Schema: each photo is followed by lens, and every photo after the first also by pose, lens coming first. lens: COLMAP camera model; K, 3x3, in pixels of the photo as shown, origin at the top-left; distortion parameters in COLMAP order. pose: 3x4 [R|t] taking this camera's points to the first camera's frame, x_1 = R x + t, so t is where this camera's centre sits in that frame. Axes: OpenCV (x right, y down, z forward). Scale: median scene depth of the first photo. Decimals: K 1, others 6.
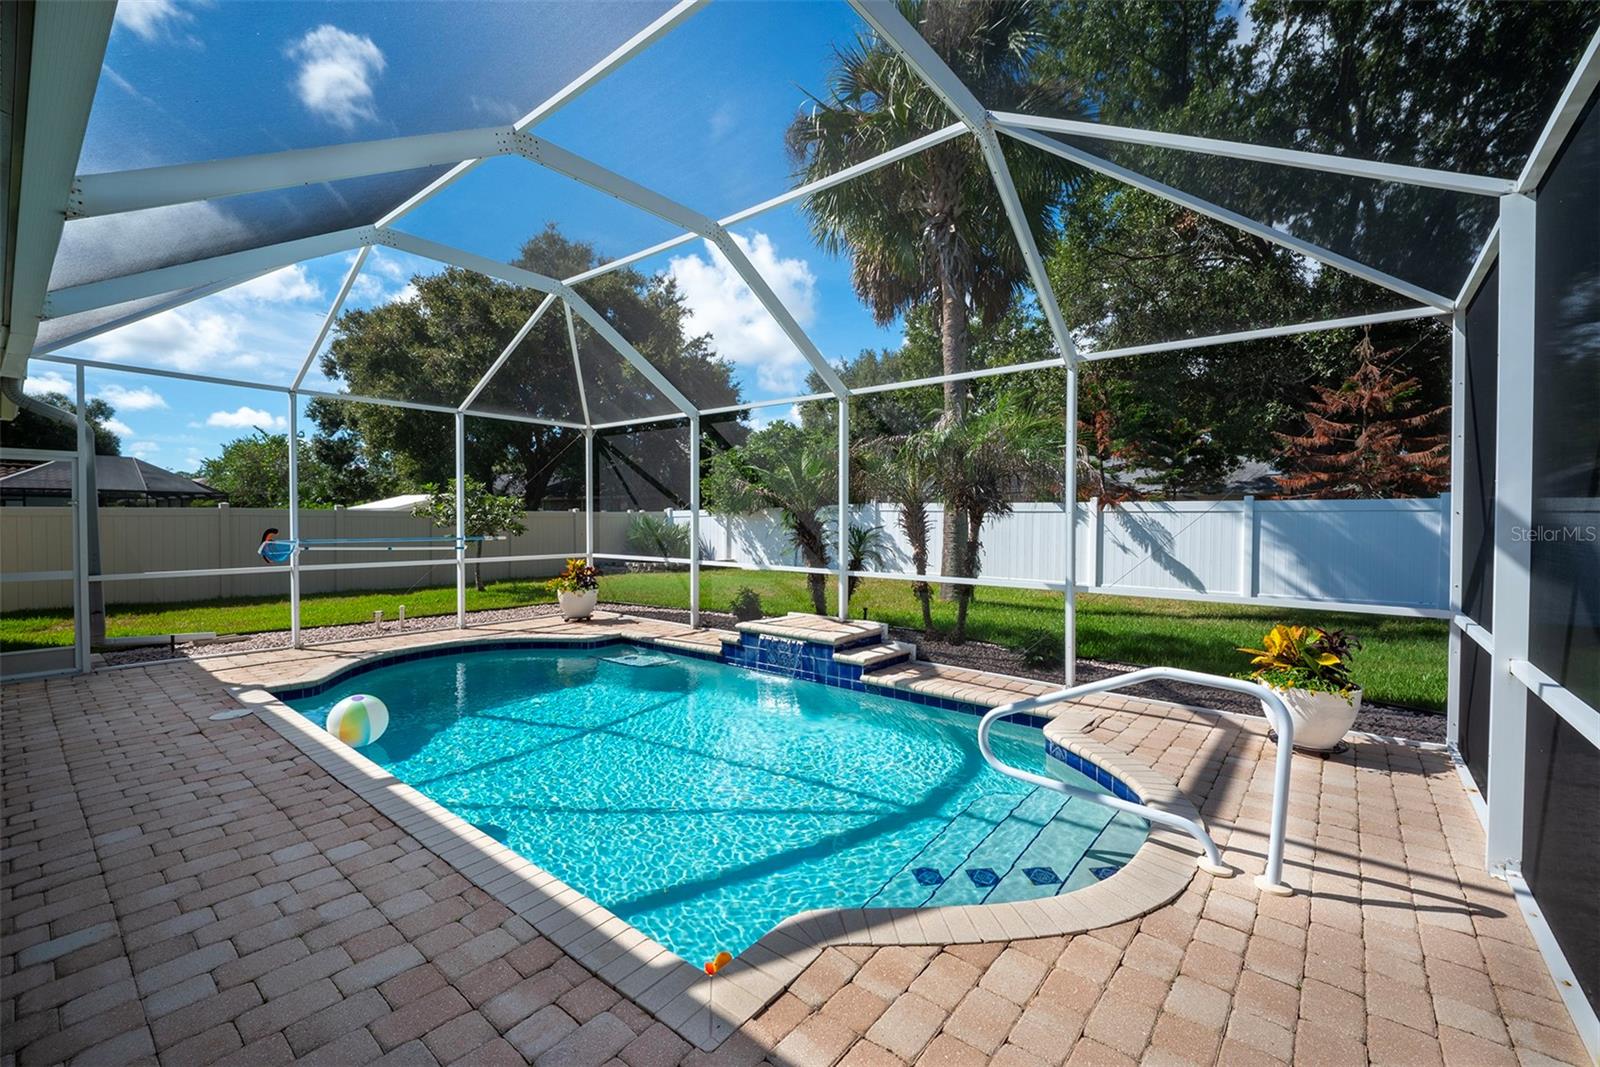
lens RADIAL K [[662.5, 0, 796.1], [0, 662.5, 526.9], [0, 0, 1]] dist [-0.002454, -0.000469]
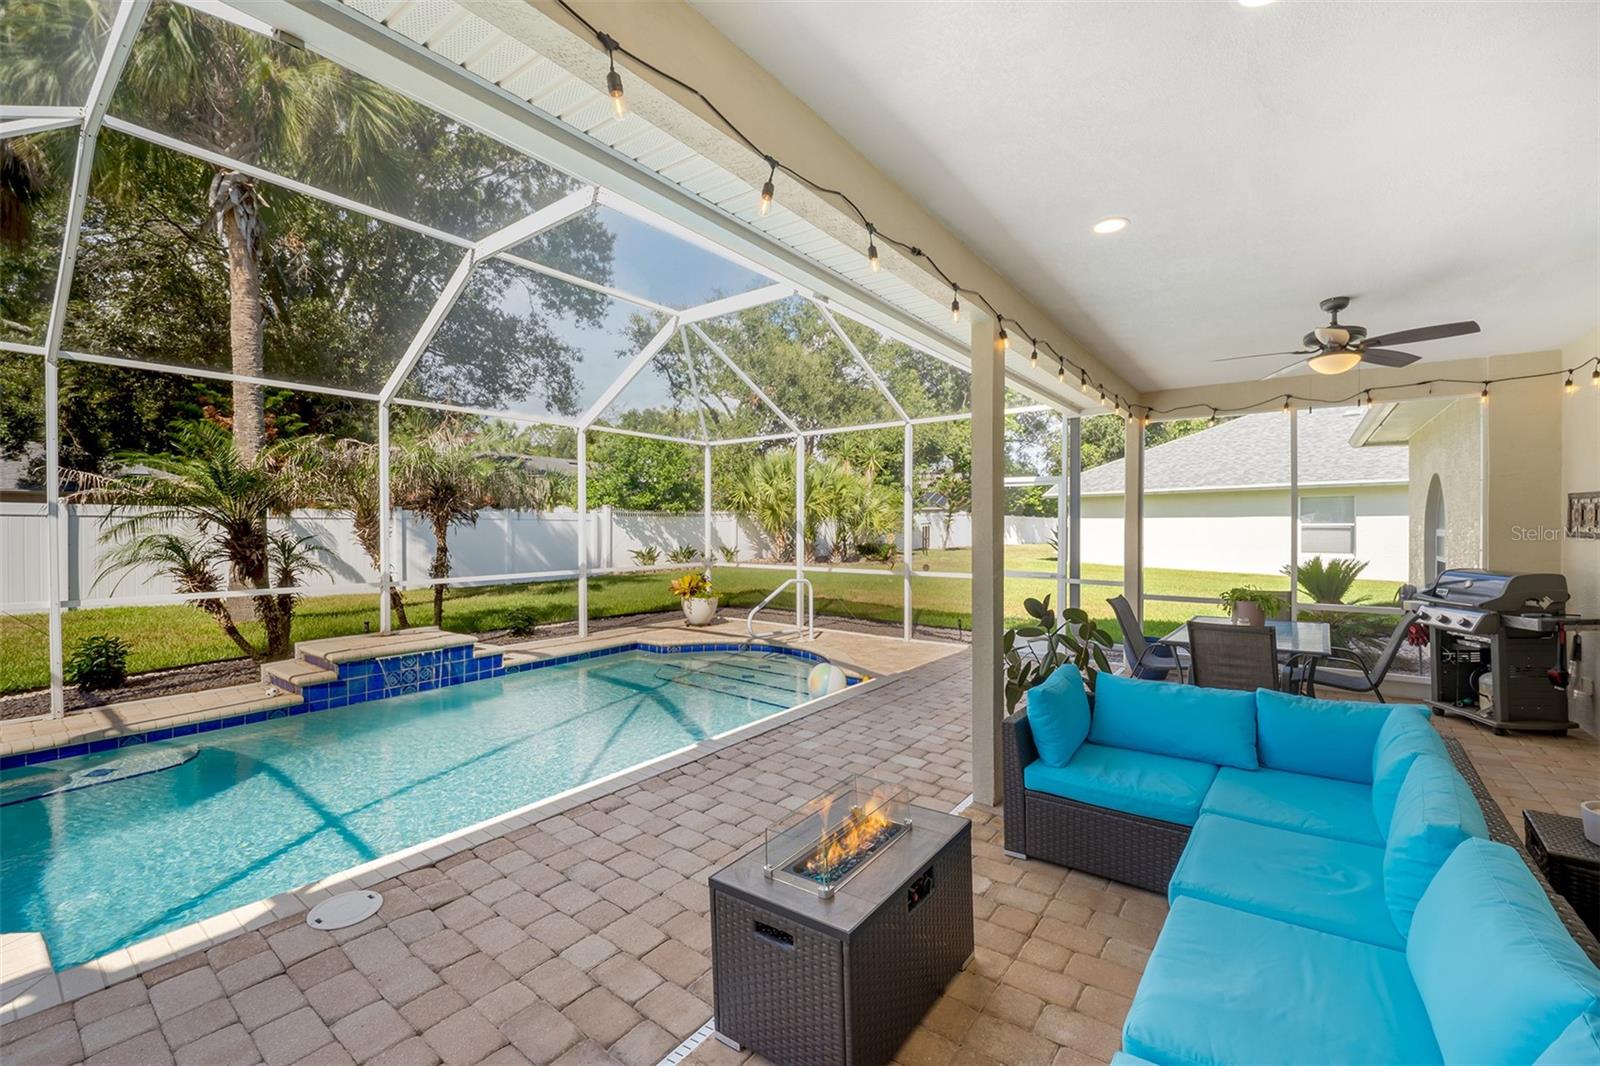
lens RADIAL K [[662.5, 0, 796.1], [0, 662.5, 526.4], [0, 0, 1]] dist [-0.002454, -0.000469]
pose [[-0.037020, -0.011736, 0.999246, -1.021046], [0.004505, 0.999919, 0.011910, -0.032127], [-0.999304, 0.004943, -0.036964, 0.462039]]
